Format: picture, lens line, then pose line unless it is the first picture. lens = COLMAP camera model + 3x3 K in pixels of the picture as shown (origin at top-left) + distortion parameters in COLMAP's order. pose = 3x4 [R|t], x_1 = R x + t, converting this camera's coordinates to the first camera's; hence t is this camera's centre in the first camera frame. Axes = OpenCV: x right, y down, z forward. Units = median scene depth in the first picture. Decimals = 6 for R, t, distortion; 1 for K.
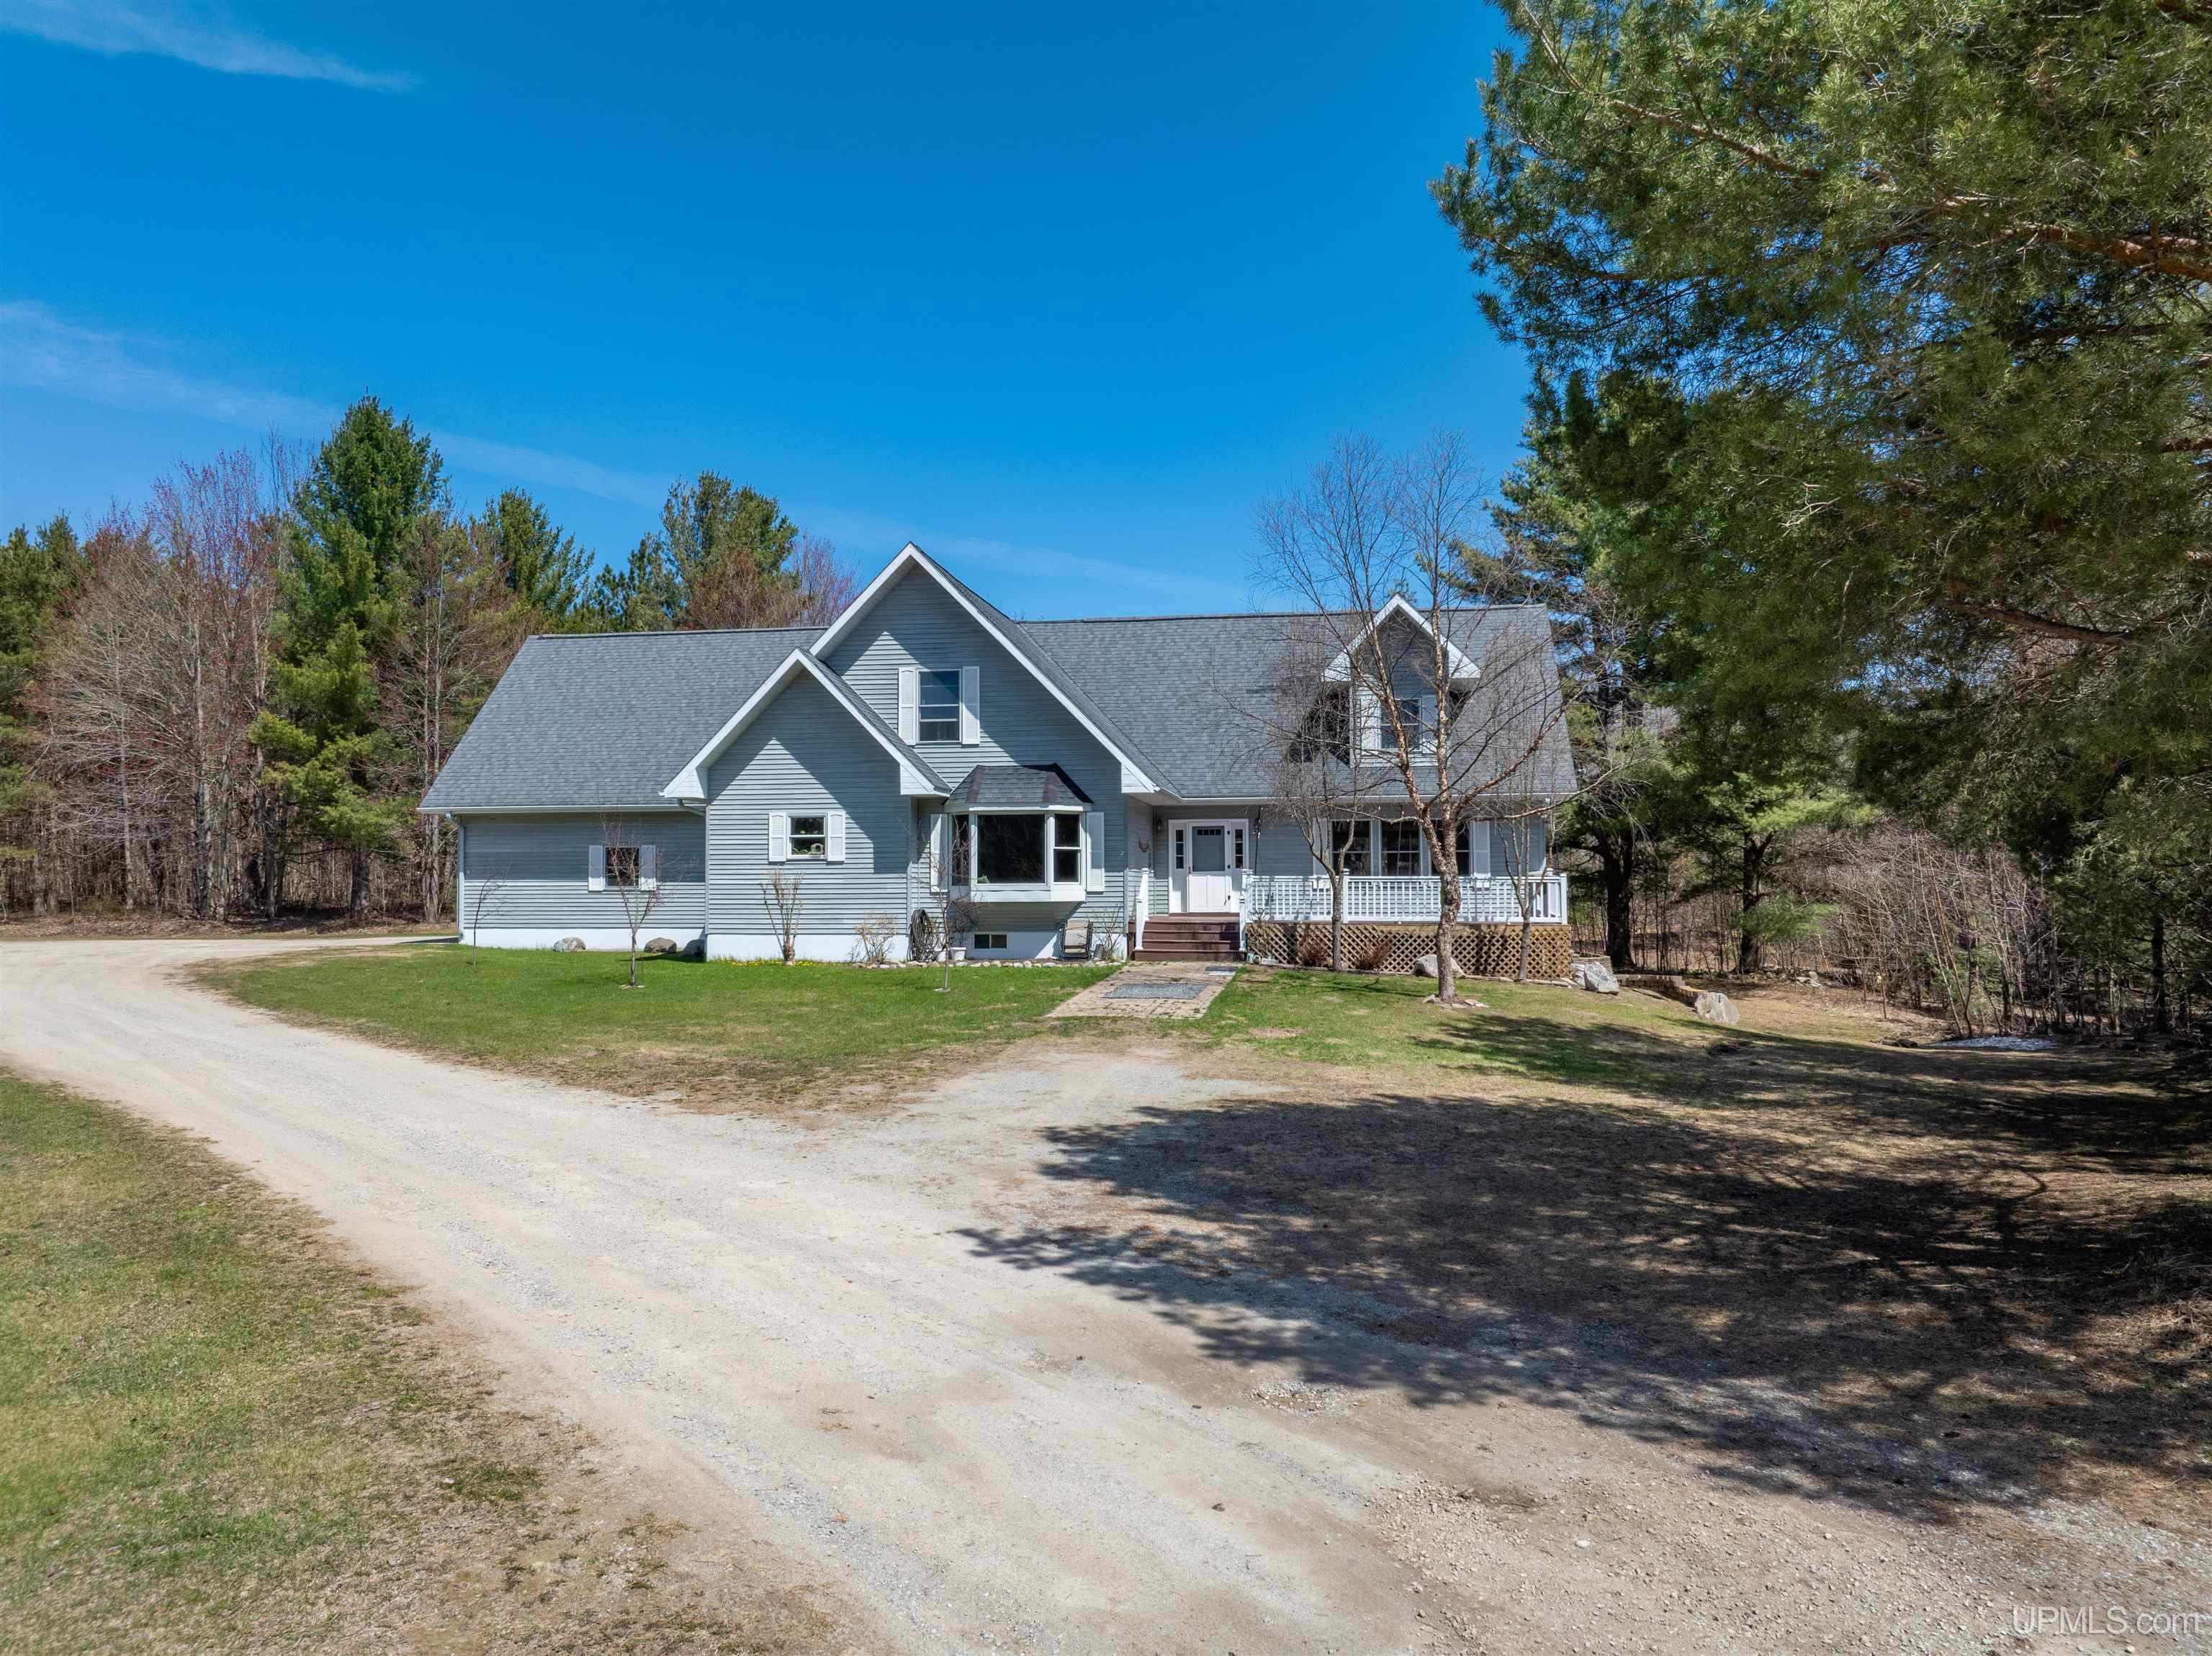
lens RADIAL K [[1548.4, 0, 1106.0], [0, 1548.4, 828.0], [0, 0, 1]] dist [0.005077, -0.055249]
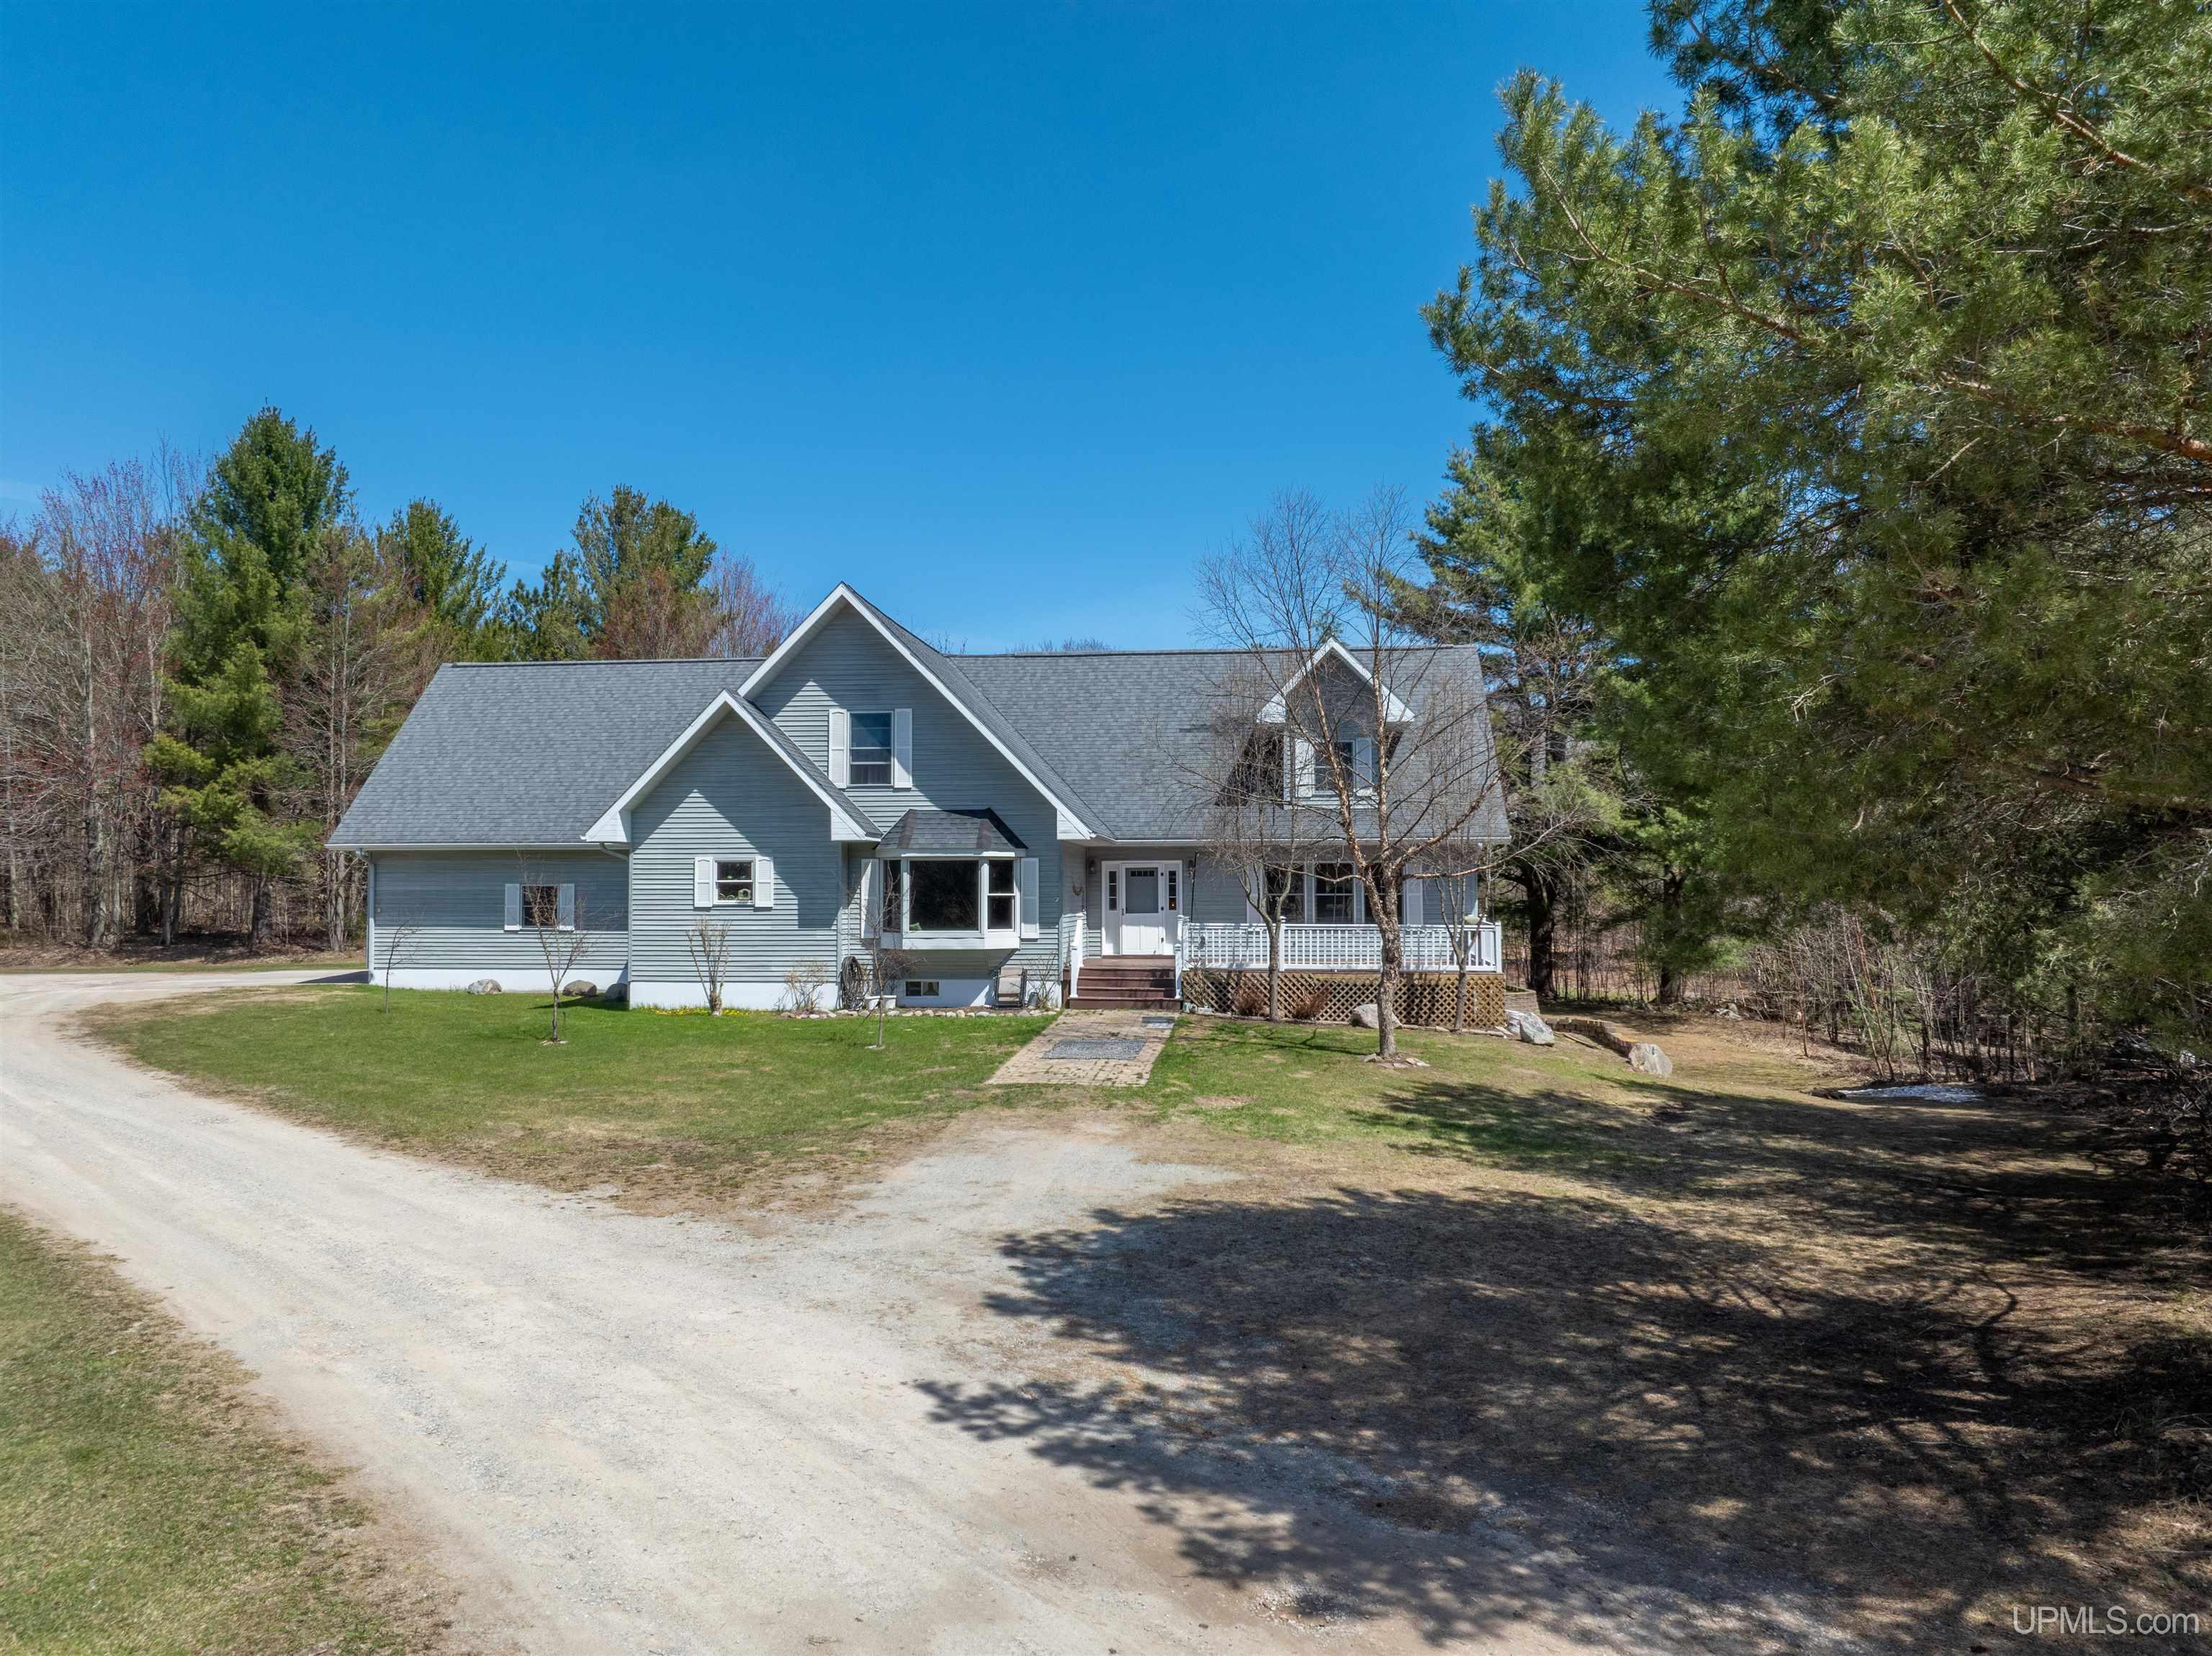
lens RADIAL K [[1552.5, 0, 1100.4], [0, 1552.5, 830.5], [0, 0, 1]] dist [-0.016227, -0.005165]
pose [[0.998704, 0.003409, 0.050782, -0.012231], [-0.003285, 0.999991, -0.002531, -0.025494], [-0.050790, 0.002361, 0.998707, 0.011419]]
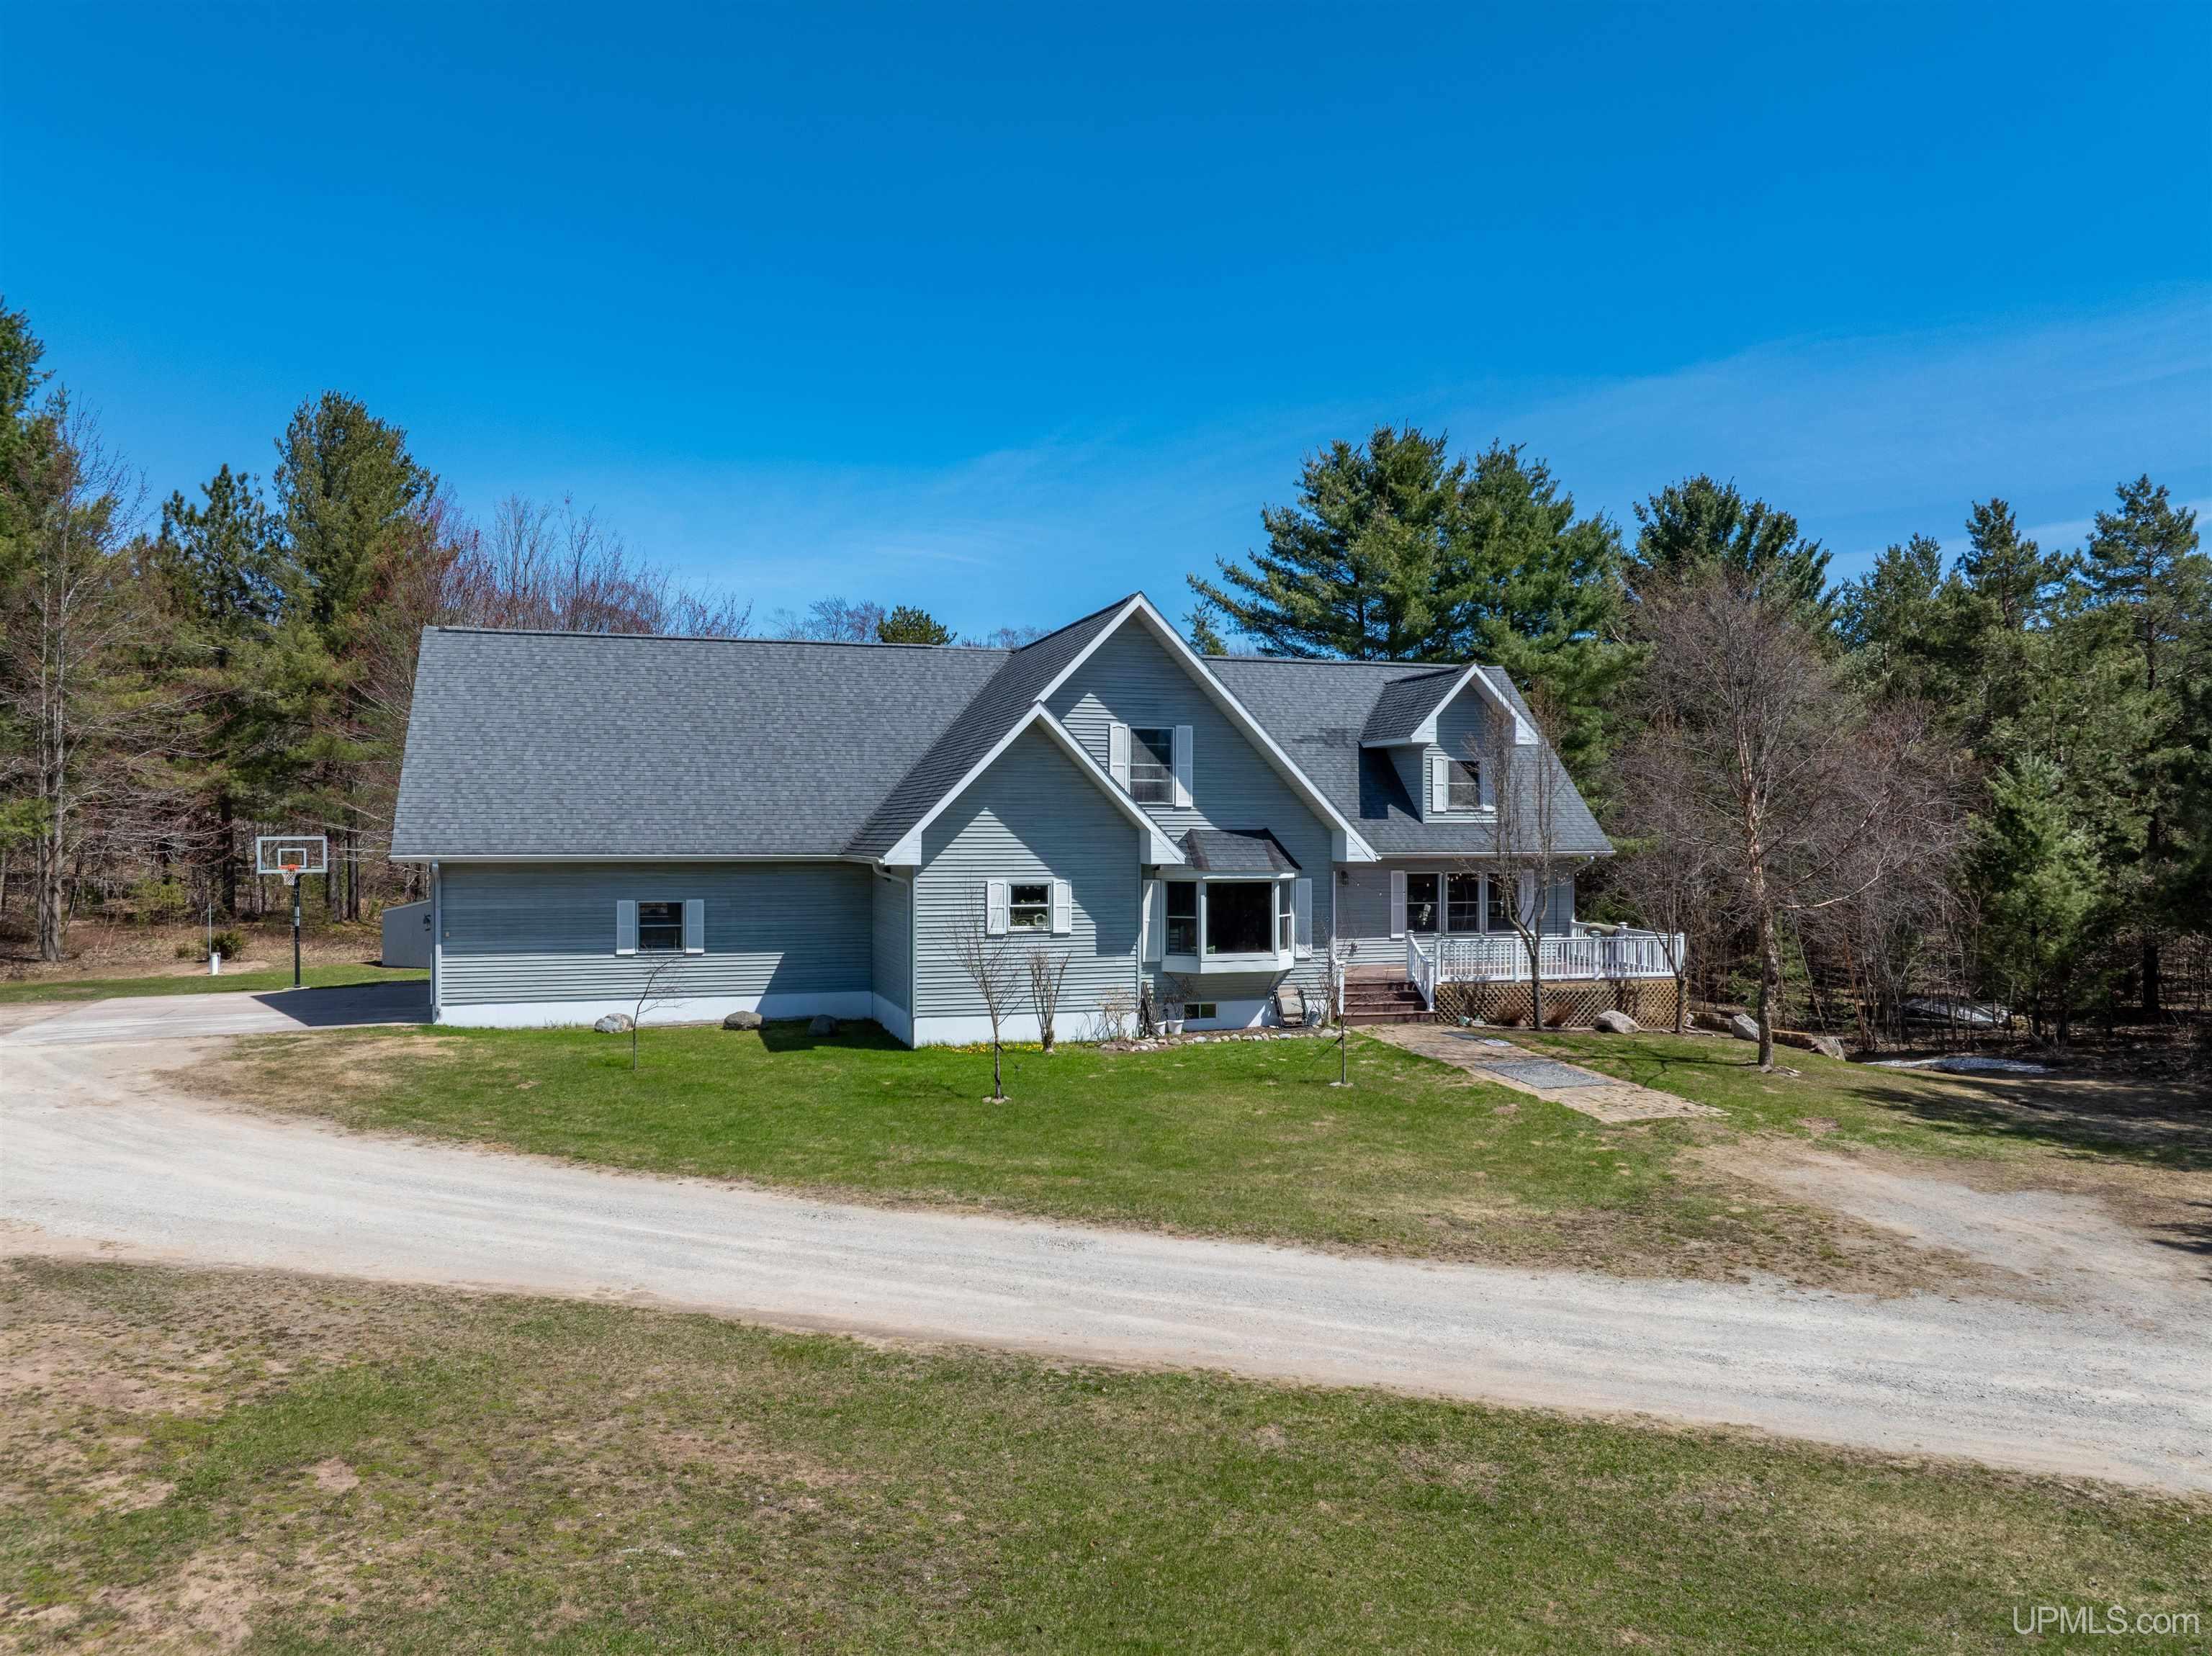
lens RADIAL K [[1564.7, 0, 1141.1], [0, 1564.7, 829.7], [0, 0, 1]] dist [-0.031297, -0.000496]
pose [[0.893103, 0.007404, 0.449791, -0.557429], [-0.020225, 0.999514, 0.023706, -0.063869], [-0.449397, -0.030269, 0.892819, 0.150825]]
